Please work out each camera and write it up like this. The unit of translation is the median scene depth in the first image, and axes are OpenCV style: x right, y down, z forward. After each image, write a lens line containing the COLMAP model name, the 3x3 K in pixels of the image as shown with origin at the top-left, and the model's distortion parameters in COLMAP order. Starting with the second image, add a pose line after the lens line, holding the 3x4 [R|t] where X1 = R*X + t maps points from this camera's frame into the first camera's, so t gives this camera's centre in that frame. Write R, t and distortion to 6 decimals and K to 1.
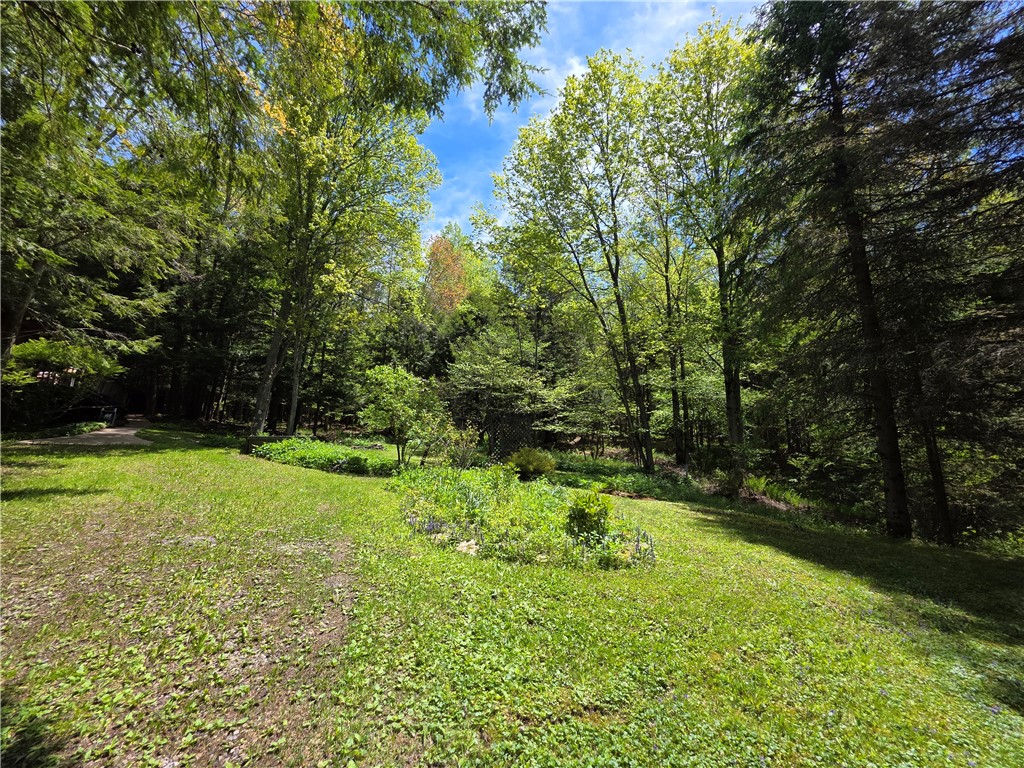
lens RADIAL K [[404.4, 0, 512.4], [0, 404.4, 384.1], [0, 0, 1]] dist [0.003016, 0.000363]
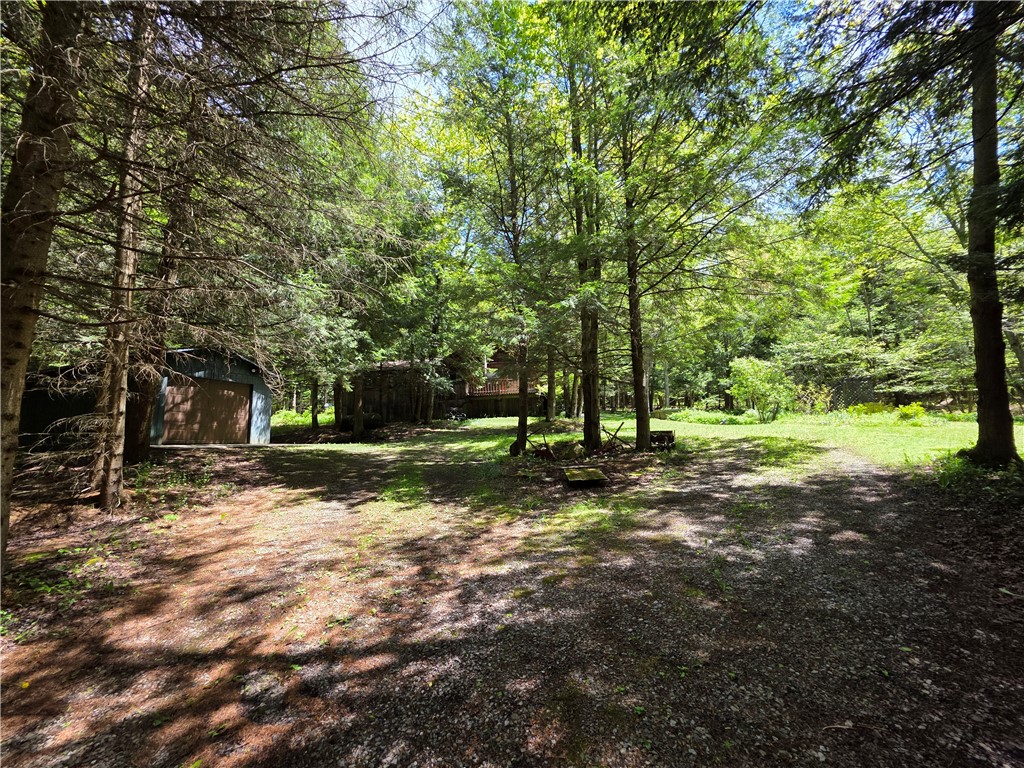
lens RADIAL K [[404.4, 0, 512.4], [0, 404.4, 383.4], [0, 0, 1]] dist [0.003016, 0.000363]
pose [[0.769981, -0.119483, -0.626780, -0.014816], [0.139791, 0.990035, -0.017001, -0.026491], [0.622565, -0.074528, 0.779011, -0.425325]]
